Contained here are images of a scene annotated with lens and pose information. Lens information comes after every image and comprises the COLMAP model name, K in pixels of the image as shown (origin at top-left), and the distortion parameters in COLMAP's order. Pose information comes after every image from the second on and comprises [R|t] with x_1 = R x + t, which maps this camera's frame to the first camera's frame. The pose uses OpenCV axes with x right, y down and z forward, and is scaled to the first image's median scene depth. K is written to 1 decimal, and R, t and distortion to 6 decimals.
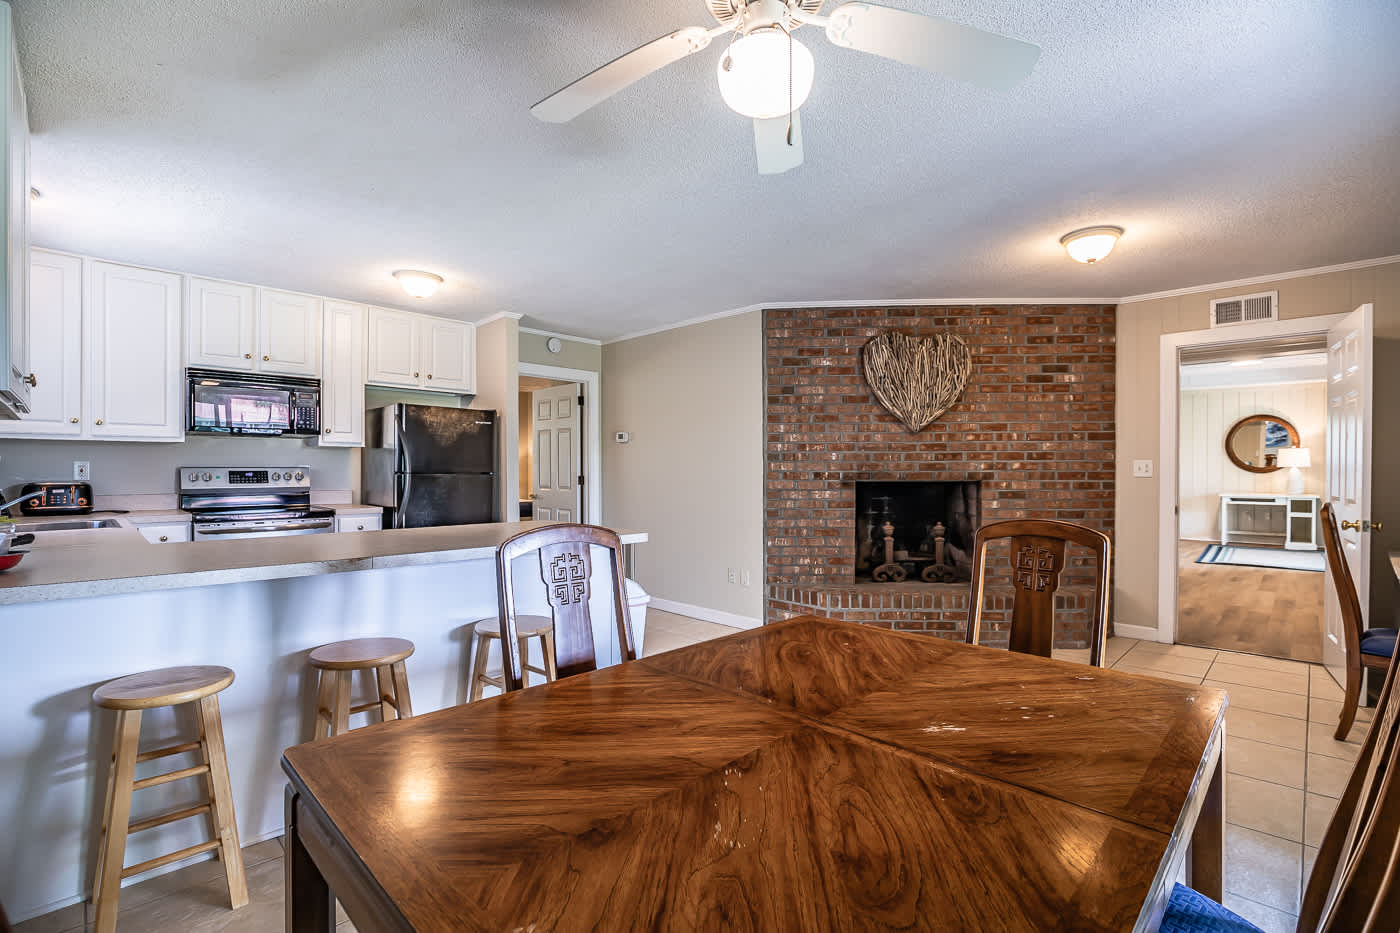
lens RADIAL K [[645.9, 0, 696.8], [0, 645.9, 470.4], [0, 0, 1]] dist [-0.042159, 0.000298]
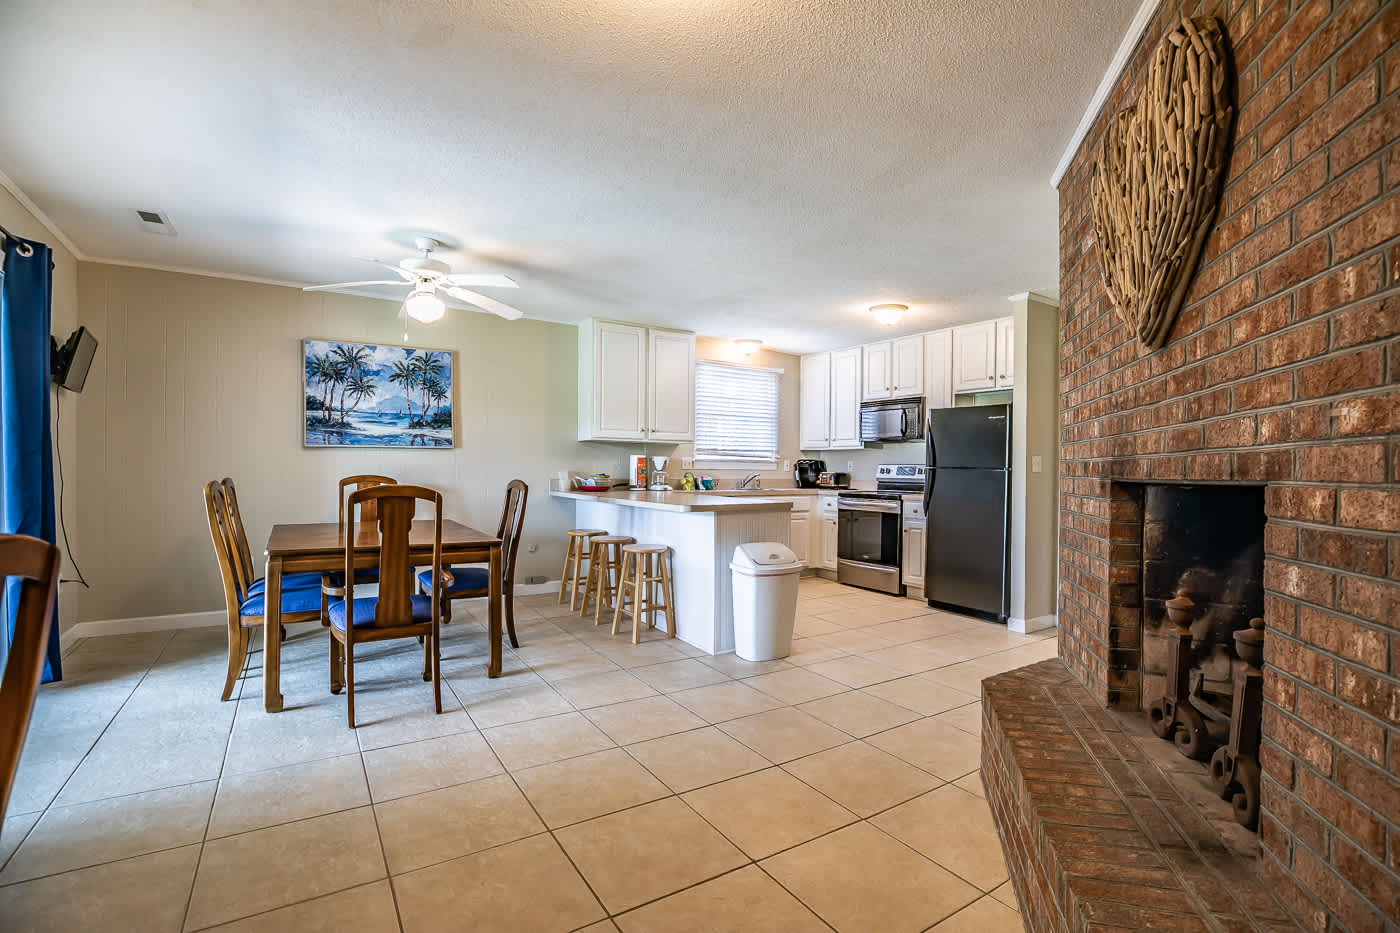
lens RADIAL K [[630.2, 0, 714.7], [0, 630.2, 473.4], [0, 0, 1]] dist [-0.029937, 0.000140]
pose [[-0.198549, 0.002181, -0.980088, 0.777583], [-0.019639, 0.999788, 0.006203, 0.015262], [0.979894, 0.020480, -0.198465, 0.865389]]
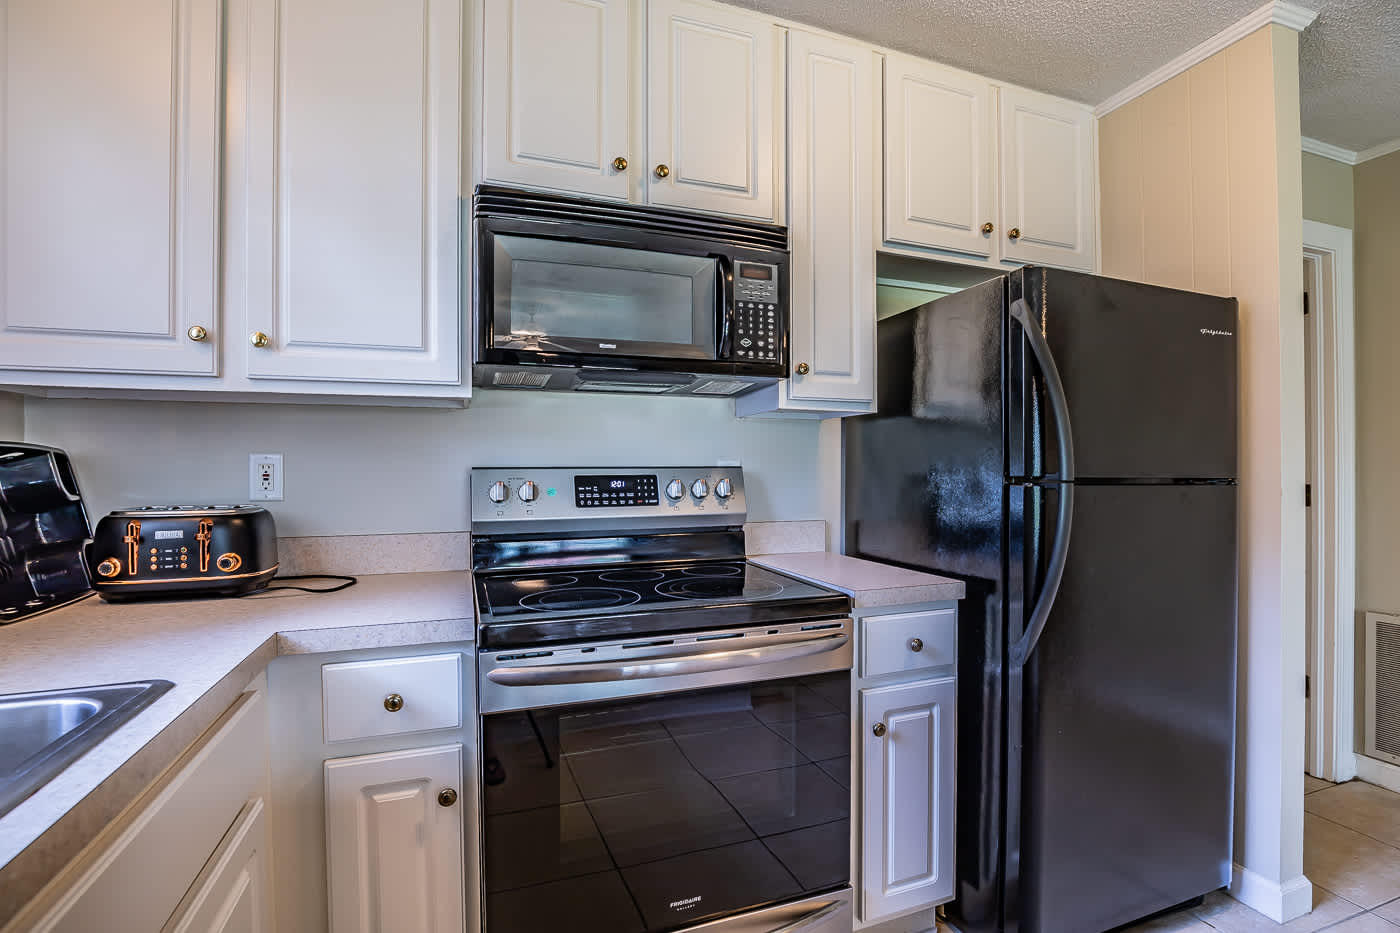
lens RADIAL K [[645.9, 0, 696.8], [0, 645.9, 470.4], [0, 0, 1]] dist [-0.042159, 0.000298]
pose [[0.907469, -0.004383, -0.420097, -0.494776], [0.003147, 0.999988, -0.003635, -0.000986], [0.420108, 0.001976, 0.907472, 0.654796]]
